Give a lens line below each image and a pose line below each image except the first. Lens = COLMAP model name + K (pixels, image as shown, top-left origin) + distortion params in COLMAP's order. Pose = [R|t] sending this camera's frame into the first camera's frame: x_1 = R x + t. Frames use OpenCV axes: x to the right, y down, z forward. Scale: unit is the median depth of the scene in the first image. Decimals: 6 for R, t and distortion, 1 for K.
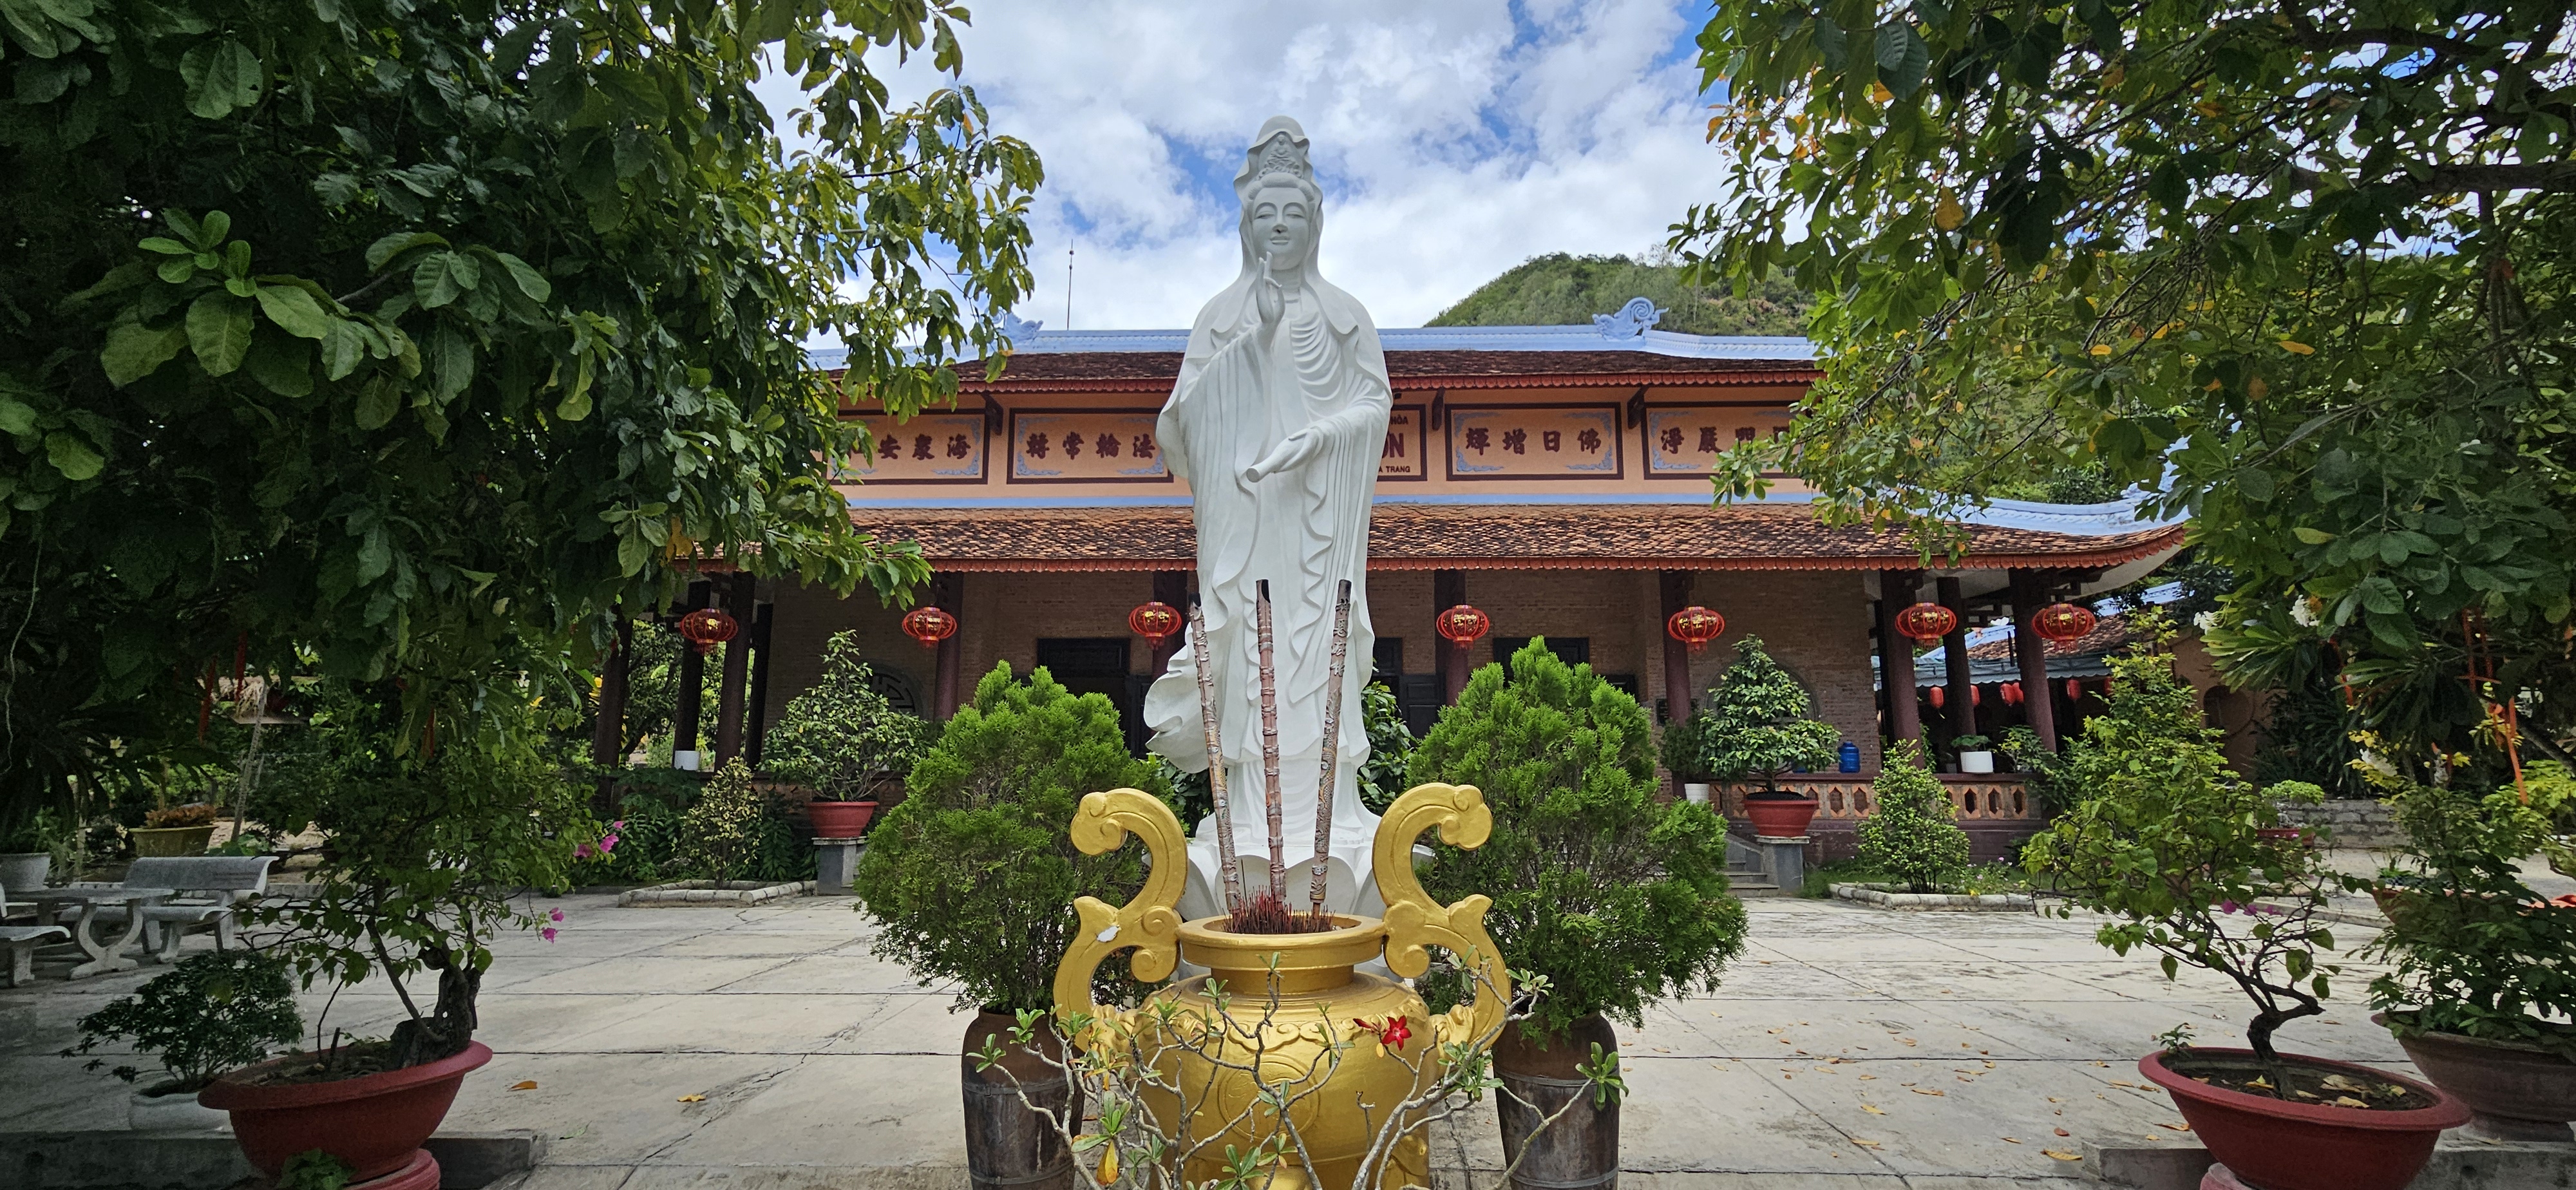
lens RADIAL K [[1022.8, 0, 1293.1], [0, 1022.8, 588.0], [0, 0, 1]] dist [-0.002967, -0.000102]
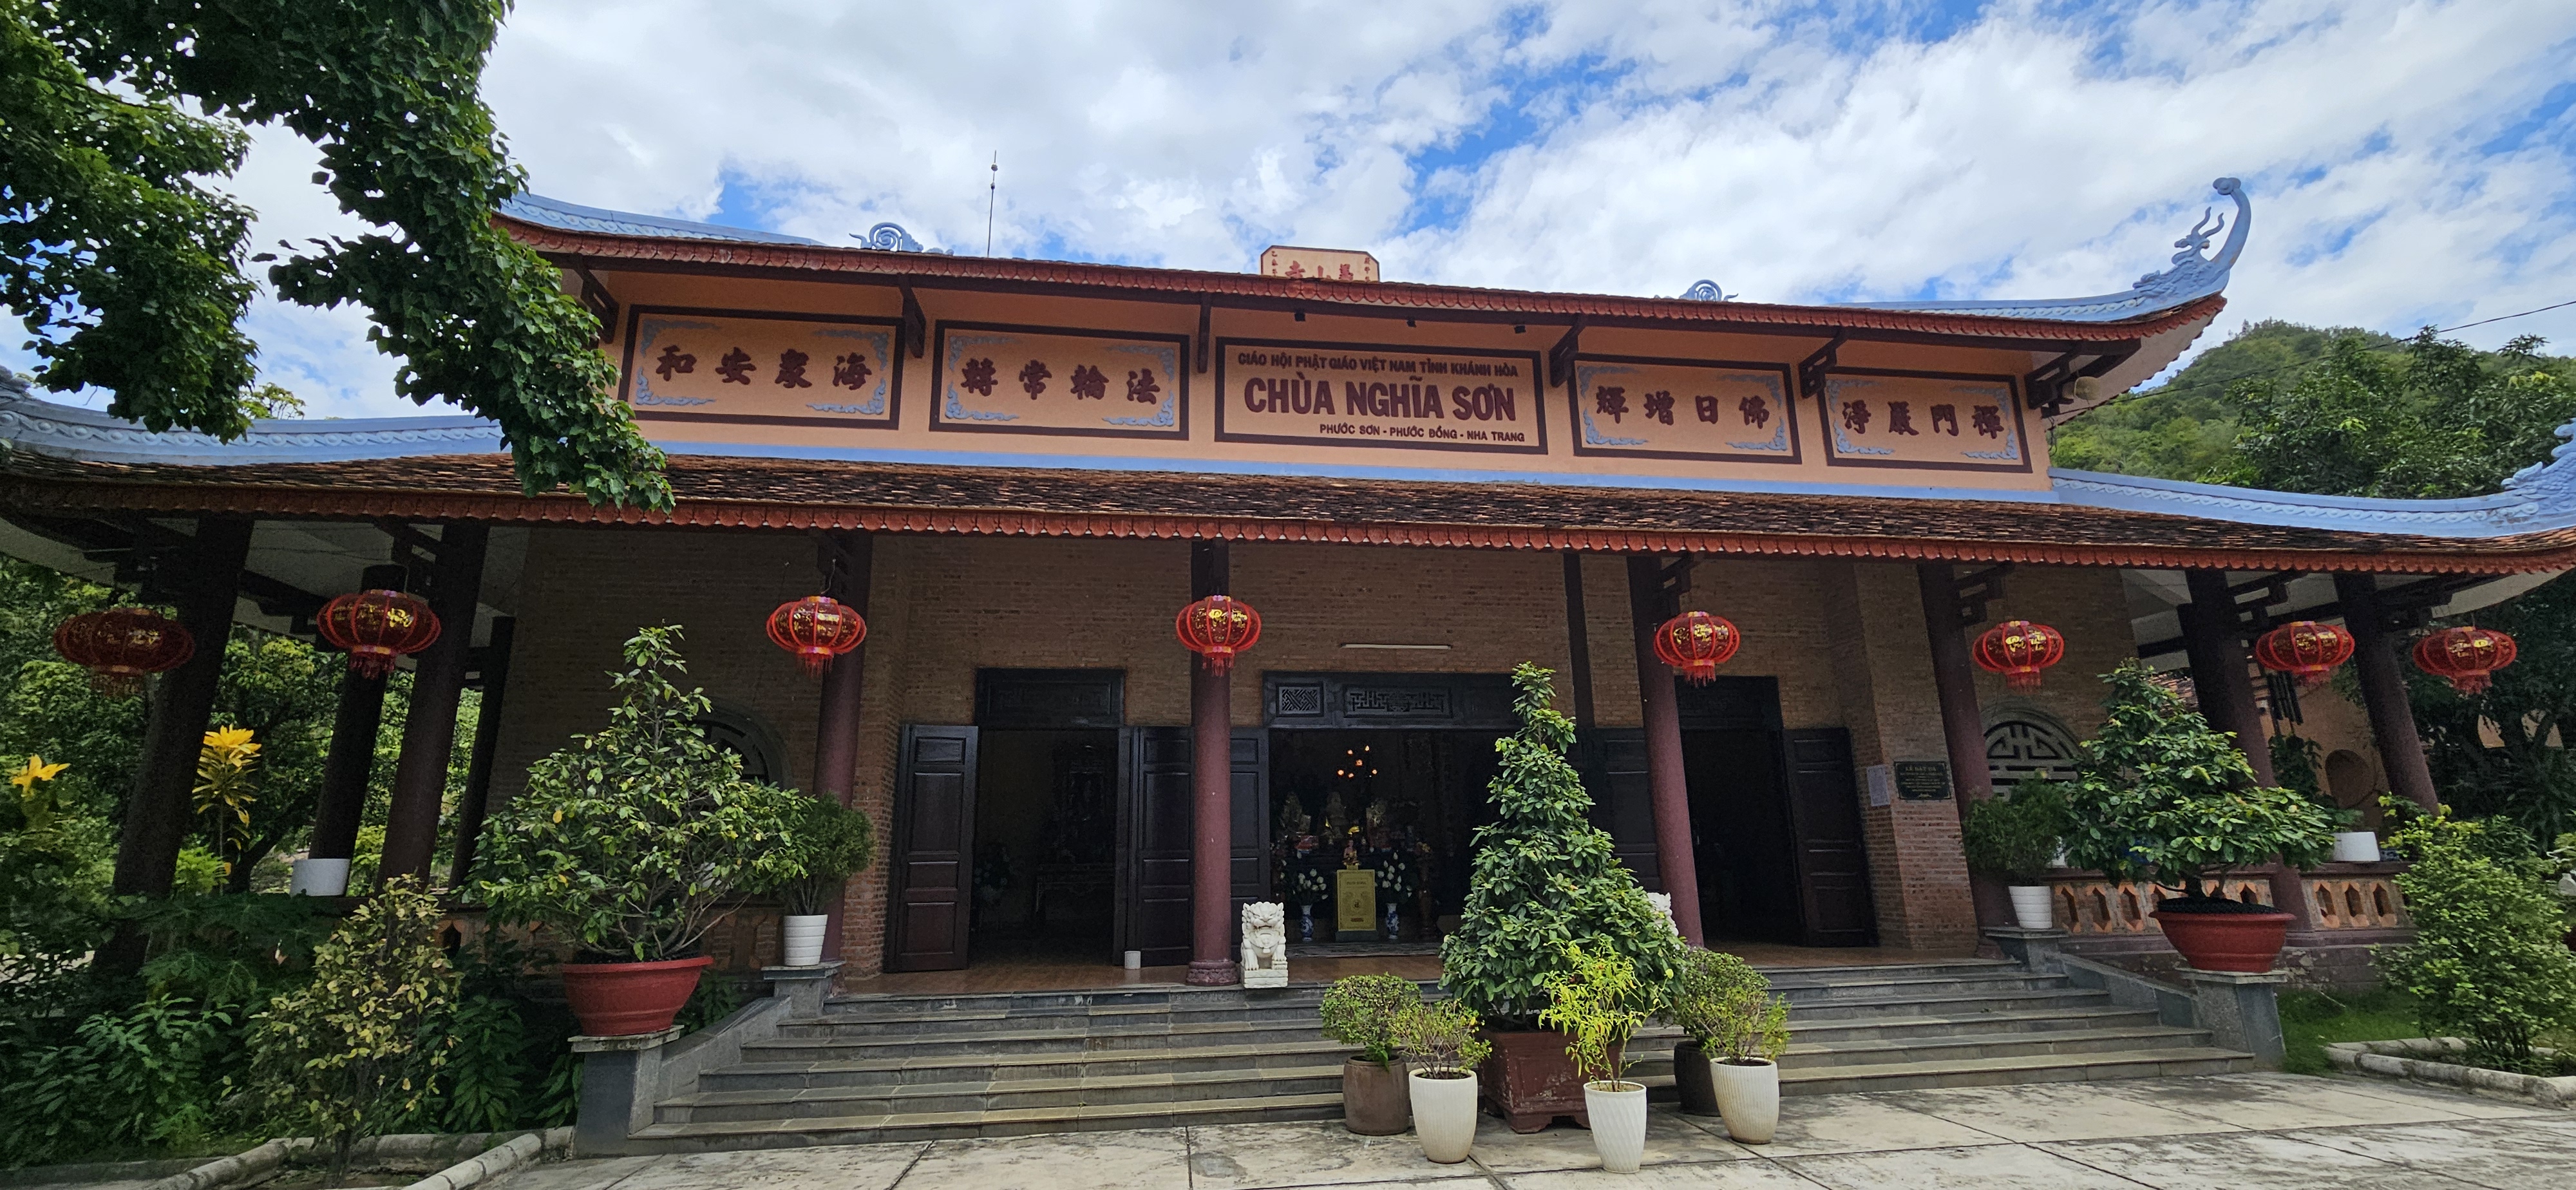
lens RADIAL K [[1022.8, 0, 1281.0], [0, 1022.8, 599.4], [0, 0, 1]] dist [-0.002967, -0.000102]
pose [[0.986752, 0.024851, 0.160324, -0.196468], [-0.013928, 0.997526, -0.068904, 0.056756], [-0.161639, 0.065758, 0.984657, 0.405563]]
